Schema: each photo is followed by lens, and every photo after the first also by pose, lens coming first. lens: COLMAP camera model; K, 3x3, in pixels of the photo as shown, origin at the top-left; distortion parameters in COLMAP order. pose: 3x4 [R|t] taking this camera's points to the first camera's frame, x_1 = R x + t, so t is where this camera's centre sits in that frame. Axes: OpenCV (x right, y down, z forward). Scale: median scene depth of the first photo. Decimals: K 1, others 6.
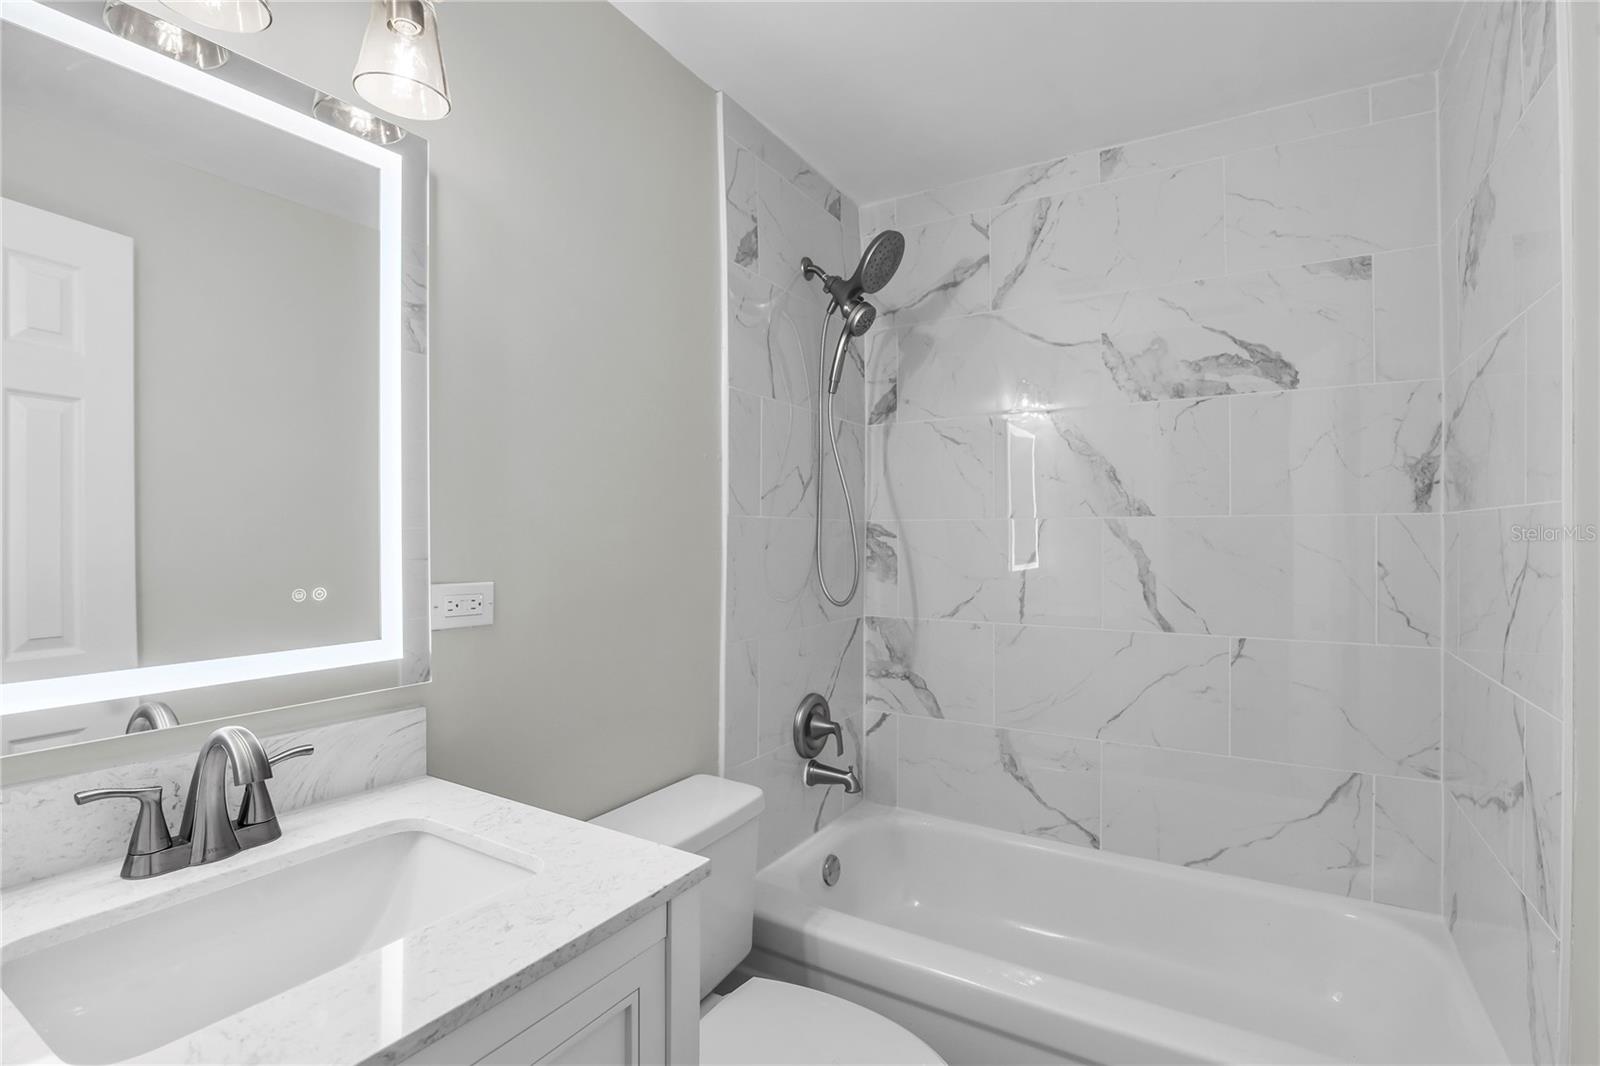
lens RADIAL K [[746.6, 0, 803.9], [0, 746.6, 537.2], [0, 0, 1]] dist [-0.027556, 0.001290]
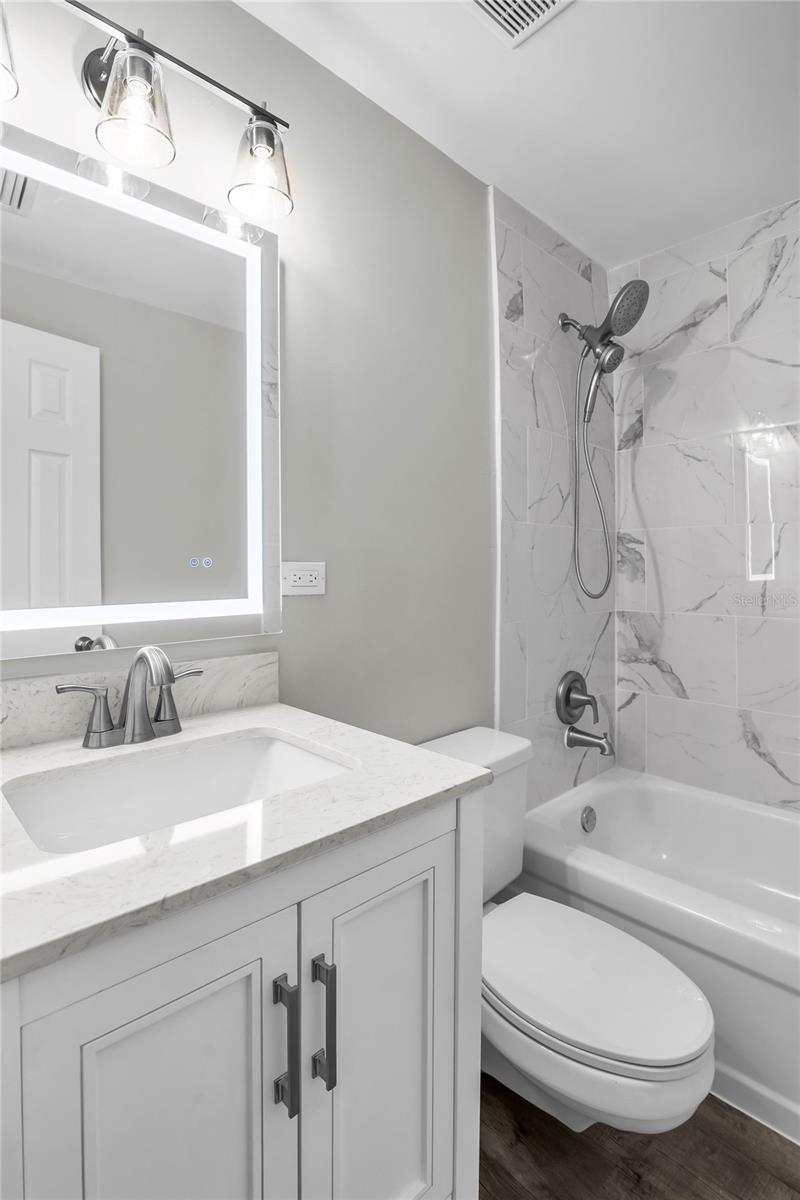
lens RADIAL K [[559.9, 0, 399.3], [0, 559.9, 595.8], [0, 0, 1]] dist [-0.027556, 0.001290]
pose [[0.964456, -0.006245, -0.264169, -0.020045], [0.003908, 0.999948, -0.009372, 0.104790], [0.264213, 0.008007, 0.964431, 0.055261]]
